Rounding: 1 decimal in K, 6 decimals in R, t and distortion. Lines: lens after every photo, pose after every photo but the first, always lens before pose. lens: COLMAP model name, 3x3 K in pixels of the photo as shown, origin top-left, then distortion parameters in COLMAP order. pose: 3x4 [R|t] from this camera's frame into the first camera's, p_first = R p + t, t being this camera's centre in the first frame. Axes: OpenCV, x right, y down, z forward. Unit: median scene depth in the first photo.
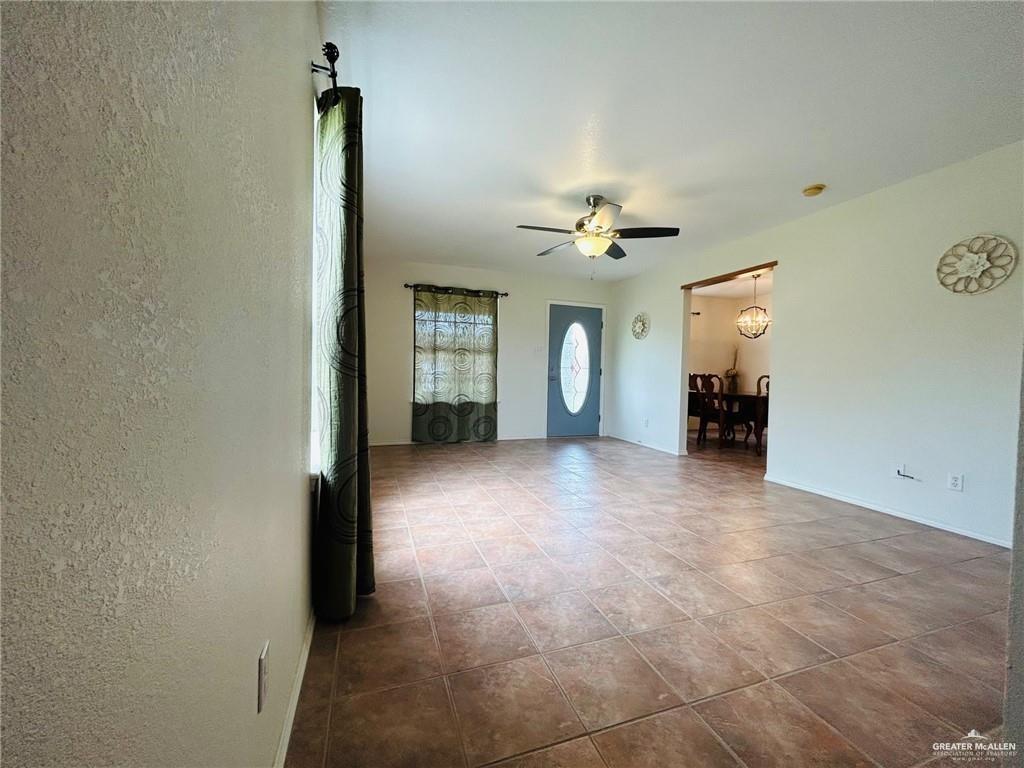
lens RADIAL K [[410.5, 0, 512.0], [0, 410.5, 384.0], [0, 0, 1]] dist [-0.000435, 0.000398]
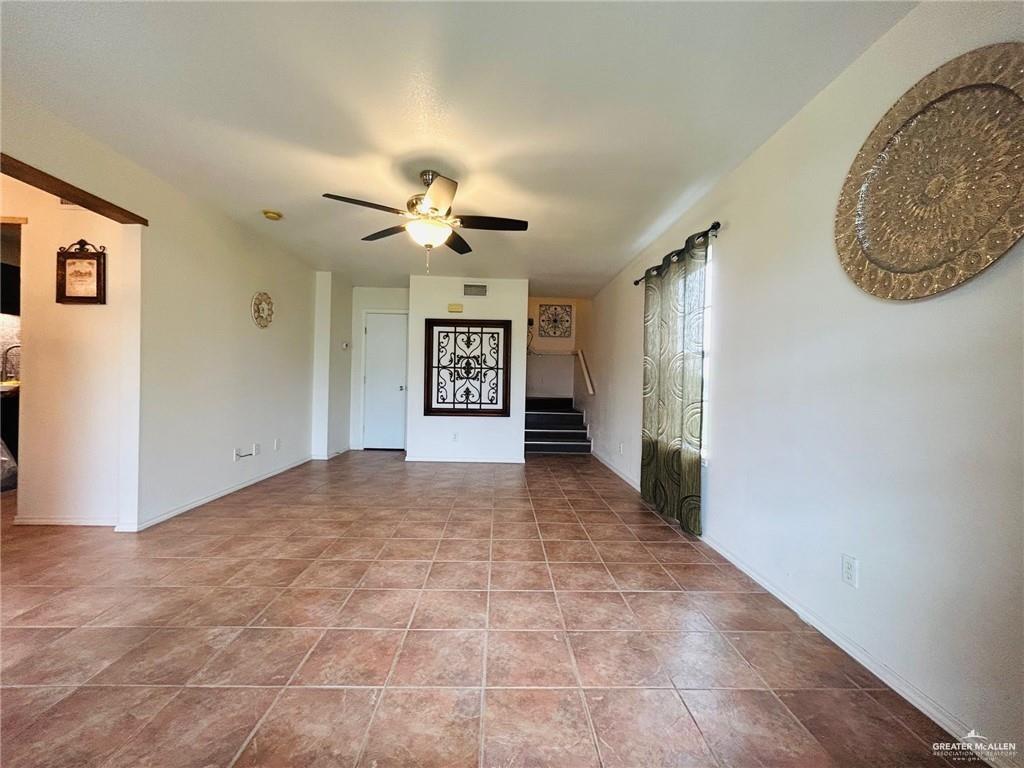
lens RADIAL K [[410.5, 0, 512.0], [0, 410.5, 384.0], [0, 0, 1]] dist [-0.000435, 0.000398]
pose [[-0.955244, -0.047525, 0.291977, -0.293476], [-0.039146, 0.998638, 0.034479, -0.103288], [-0.293218, 0.021506, -0.955804, 2.452312]]
